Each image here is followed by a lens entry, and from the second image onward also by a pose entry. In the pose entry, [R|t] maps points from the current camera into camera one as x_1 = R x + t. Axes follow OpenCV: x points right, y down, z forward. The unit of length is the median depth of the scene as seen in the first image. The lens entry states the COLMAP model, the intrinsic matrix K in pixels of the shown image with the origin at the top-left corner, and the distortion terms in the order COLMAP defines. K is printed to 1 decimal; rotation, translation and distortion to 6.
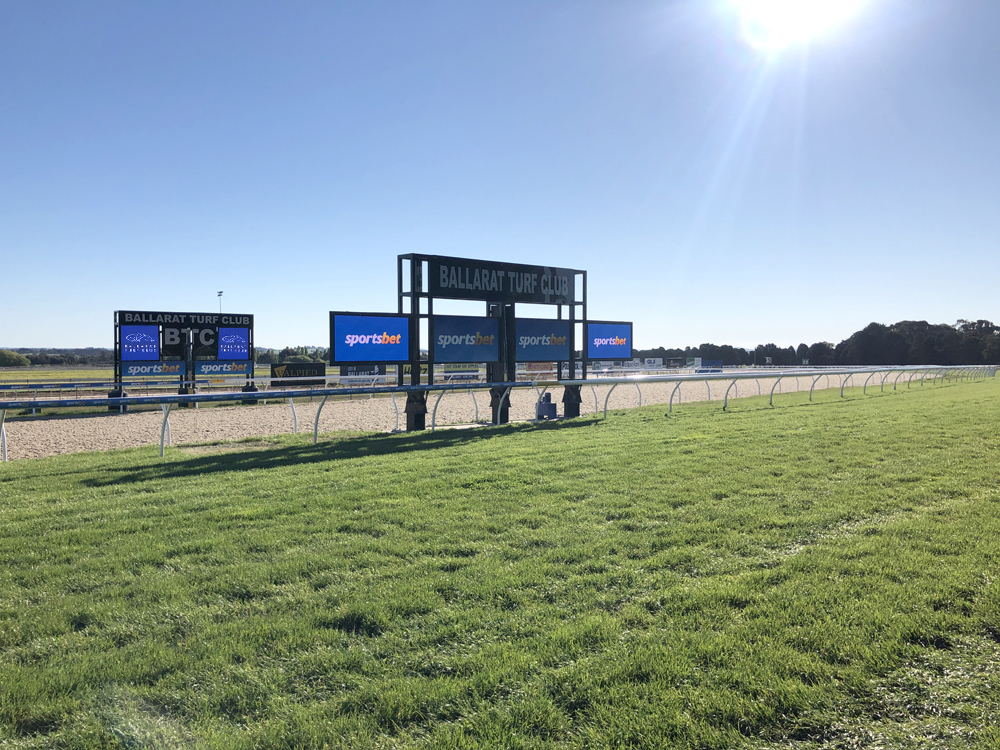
lens RADIAL K [[832.6, 0, 498.1], [0, 832.6, 370.9], [0, 0, 1]] dist [0.065481, -0.068388]
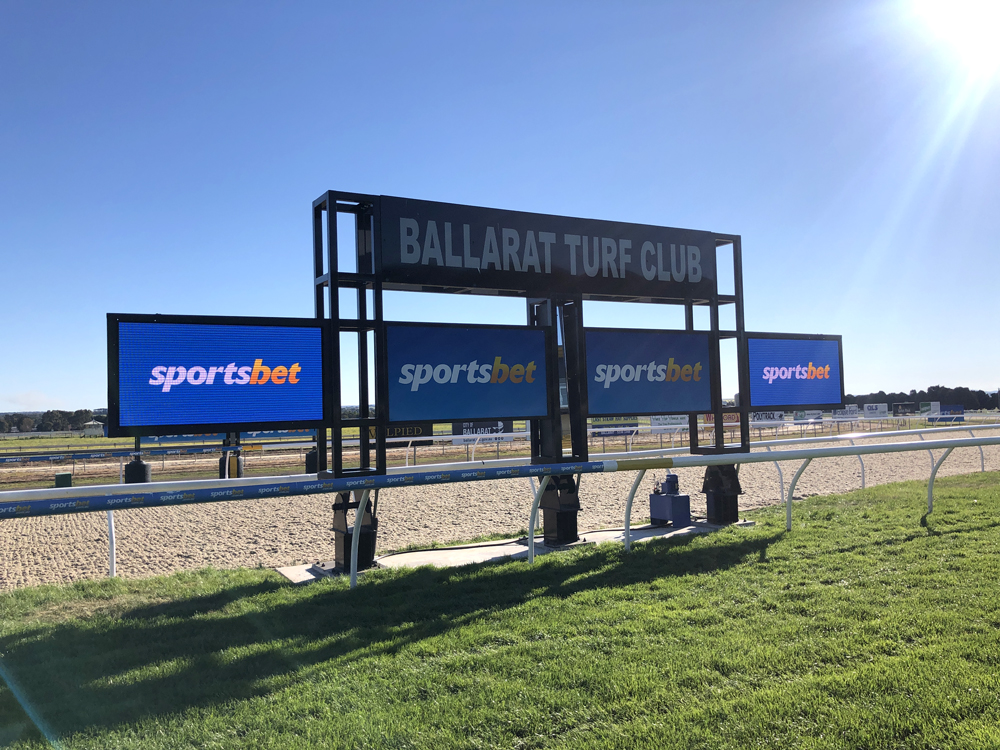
lens RADIAL K [[832.6, 0, 500.7], [0, 832.6, 365.8], [0, 0, 1]] dist [0.065481, -0.068388]
pose [[0.973160, -0.033847, -0.227625, 0.077112], [0.018409, 0.997405, -0.069608, -0.007045], [0.229391, 0.063550, 0.971258, 0.470059]]
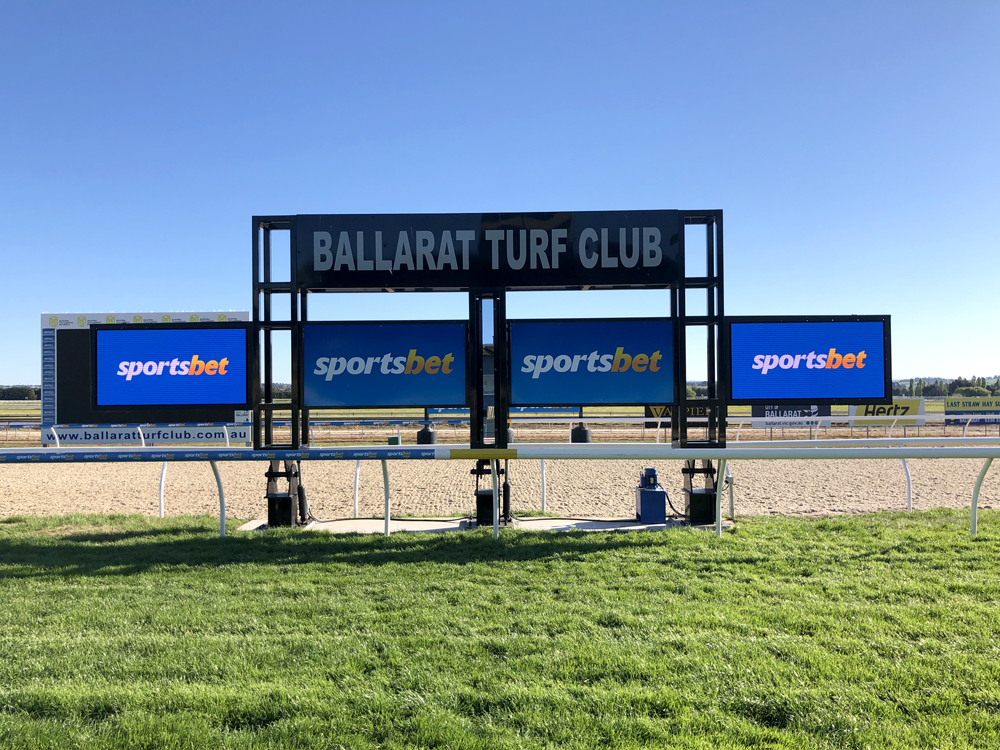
lens RADIAL K [[832.6, 0, 490.1], [0, 832.6, 379.2], [0, 0, 1]] dist [0.065481, -0.068388]
pose [[0.718111, -0.011534, -0.695833, 0.335973], [-0.008506, 0.999642, -0.025349, -0.013308], [0.695876, 0.024122, 0.717756, 0.578302]]
